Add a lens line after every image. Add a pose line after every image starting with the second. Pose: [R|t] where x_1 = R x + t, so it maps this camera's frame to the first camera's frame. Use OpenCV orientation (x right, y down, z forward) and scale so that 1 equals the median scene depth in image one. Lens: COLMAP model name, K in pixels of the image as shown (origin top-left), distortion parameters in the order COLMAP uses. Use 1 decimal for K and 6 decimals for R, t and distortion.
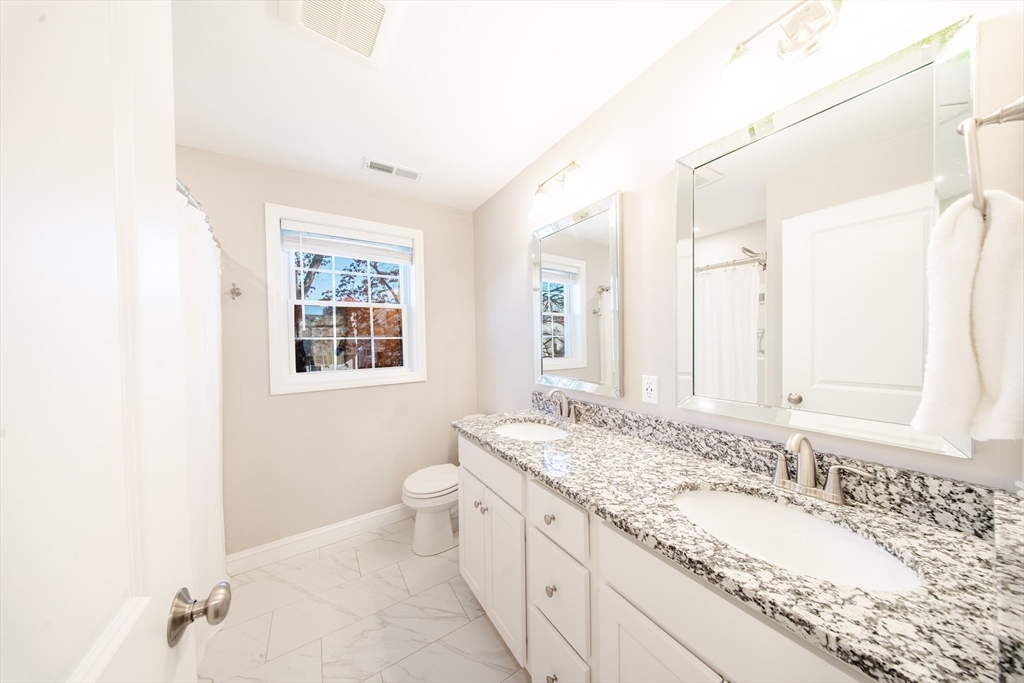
lens RADIAL K [[307.9, 0, 507.2], [0, 307.9, 345.4], [0, 0, 1]] dist [-0.000161, -0.000007]
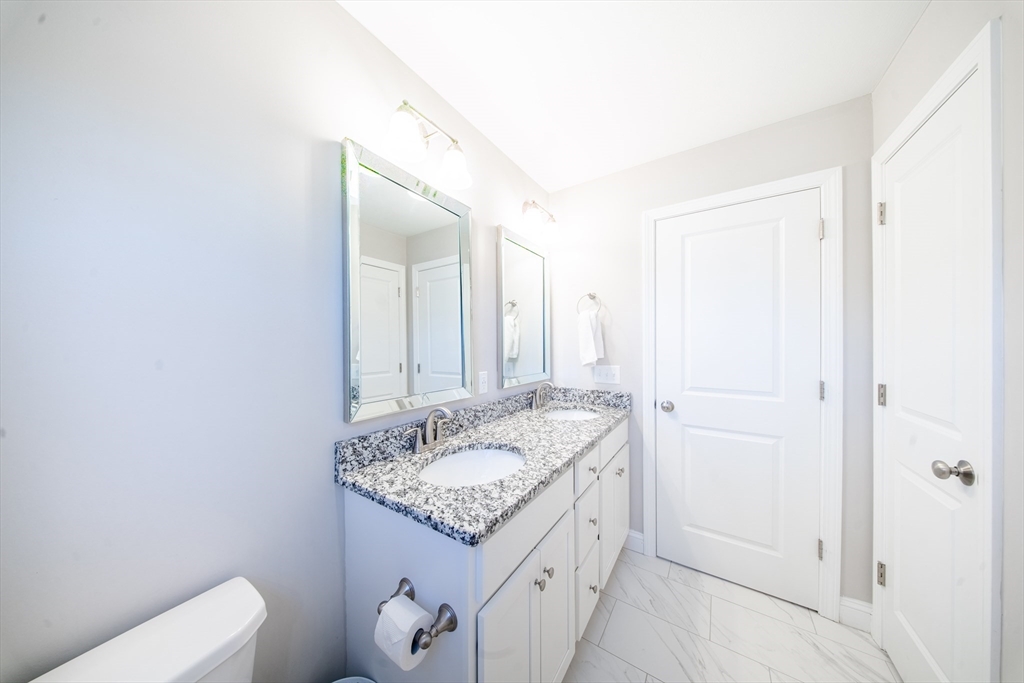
lens RADIAL K [[301.5, 0, 512.0], [0, 301.5, 341.5], [0, 0, 1]] dist [-0.000099, -0.000007]
pose [[-0.405440, 0.024277, 0.913799, -0.652150], [0.024935, 0.999569, -0.015492, -0.003174], [-0.913781, 0.016505, -0.405871, 1.255248]]
